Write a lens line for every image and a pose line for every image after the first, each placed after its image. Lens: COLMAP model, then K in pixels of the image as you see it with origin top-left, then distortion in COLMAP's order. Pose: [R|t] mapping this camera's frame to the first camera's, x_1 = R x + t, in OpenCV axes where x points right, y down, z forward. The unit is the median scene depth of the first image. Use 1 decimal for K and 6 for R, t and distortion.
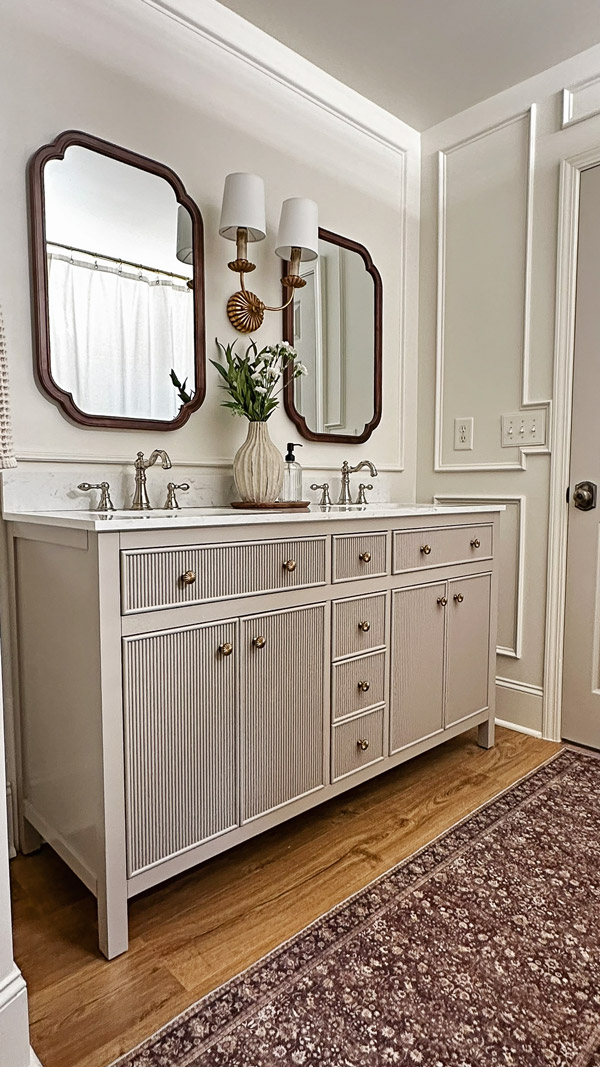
lens RADIAL K [[617.7, 0, 300.5], [0, 617.7, 536.2], [0, 0, 1]] dist [-0.007457, 0.000625]
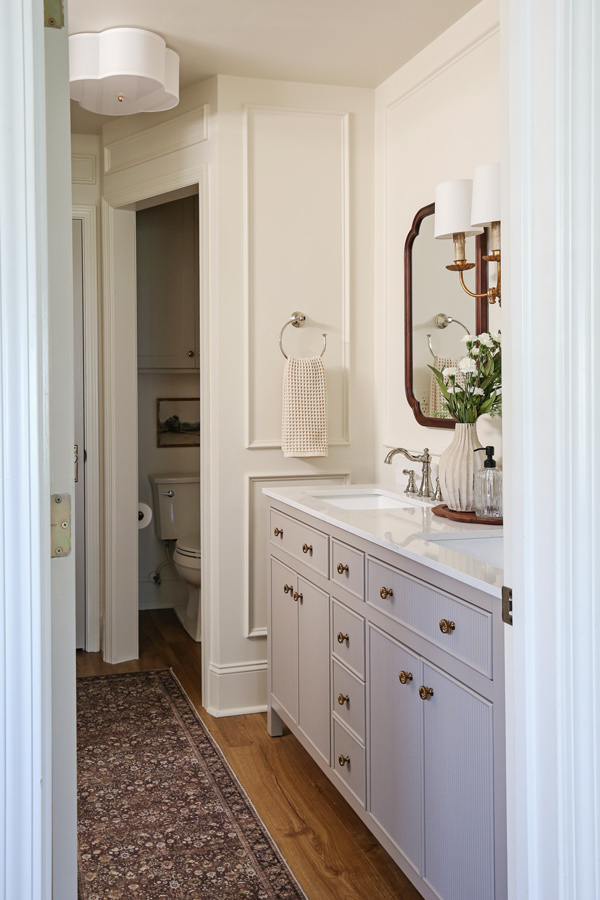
lens RADIAL K [[820.6, 0, 202.8], [0, 820.6, 394.7], [0, 0, 1]] dist [0.028933, 0.000000]
pose [[-0.507543, 0.011515, -0.861550, 1.184985], [-0.064892, 0.996560, 0.051548, -0.260239], [0.859180, 0.082070, -0.505049, 1.258111]]
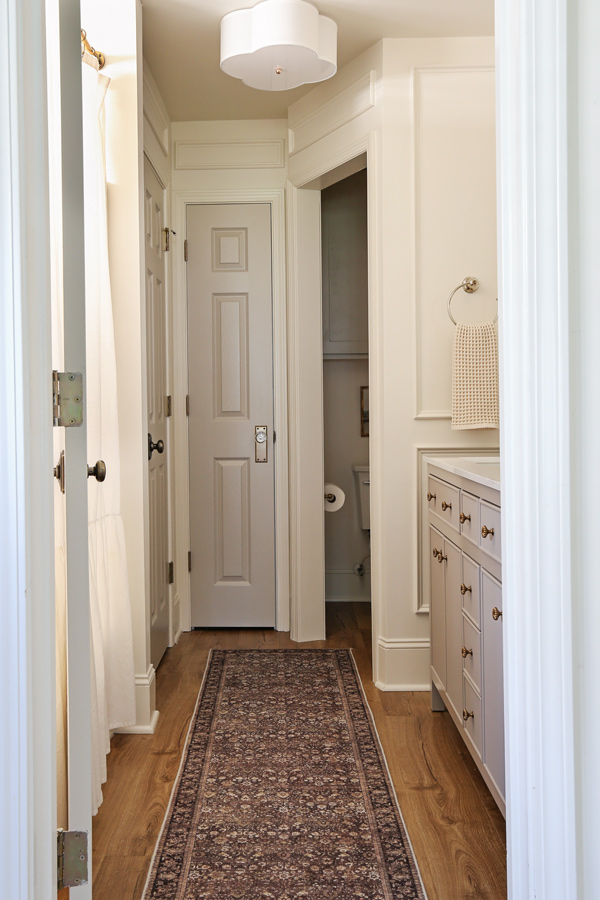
lens RADIAL K [[869.0, 0, 251.8], [0, 869.0, 415.5], [0, 0, 1]] dist [0.016622, 0.000000]
pose [[-0.720341, 0.008161, -0.693572, 1.125462], [-0.046478, 0.997115, 0.060005, -0.167031], [0.692061, 0.075459, -0.717884, 1.504940]]
